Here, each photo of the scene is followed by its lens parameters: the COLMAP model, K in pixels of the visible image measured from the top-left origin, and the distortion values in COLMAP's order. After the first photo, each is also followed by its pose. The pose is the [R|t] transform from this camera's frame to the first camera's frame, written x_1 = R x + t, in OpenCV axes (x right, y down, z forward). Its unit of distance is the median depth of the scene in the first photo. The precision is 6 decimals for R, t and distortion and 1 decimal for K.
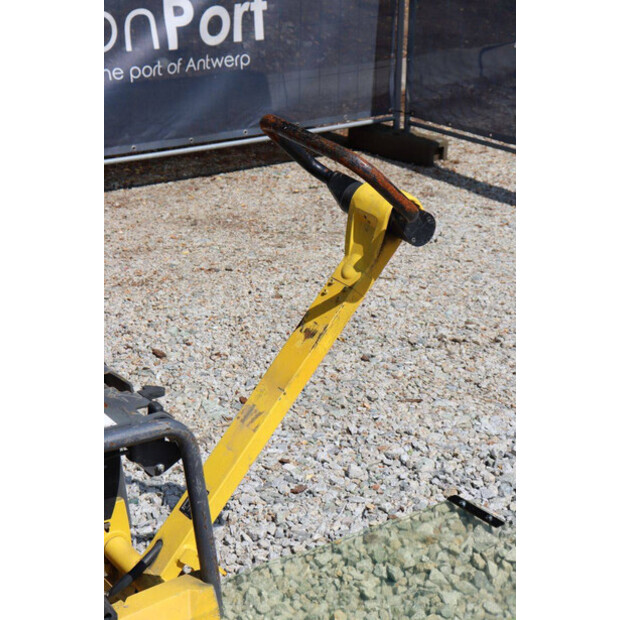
lens RADIAL K [[1356.9, 0, 308.0], [0, 1356.9, 326.1], [0, 0, 1]] dist [0.359218, 0.000000]
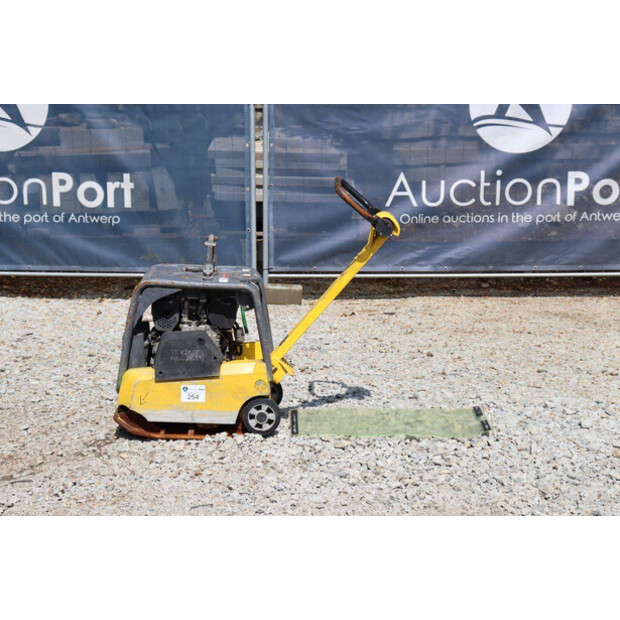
lens RADIAL K [[1455.1, 0, 295.1], [0, 1455.1, 313.8], [0, 0, 1]] dist [0.441482, 0.000000]
pose [[0.814866, 0.095590, -0.571712, 0.703198], [-0.199790, 0.972187, -0.122213, 0.201536], [0.544129, 0.213810, 0.811301, -0.517550]]
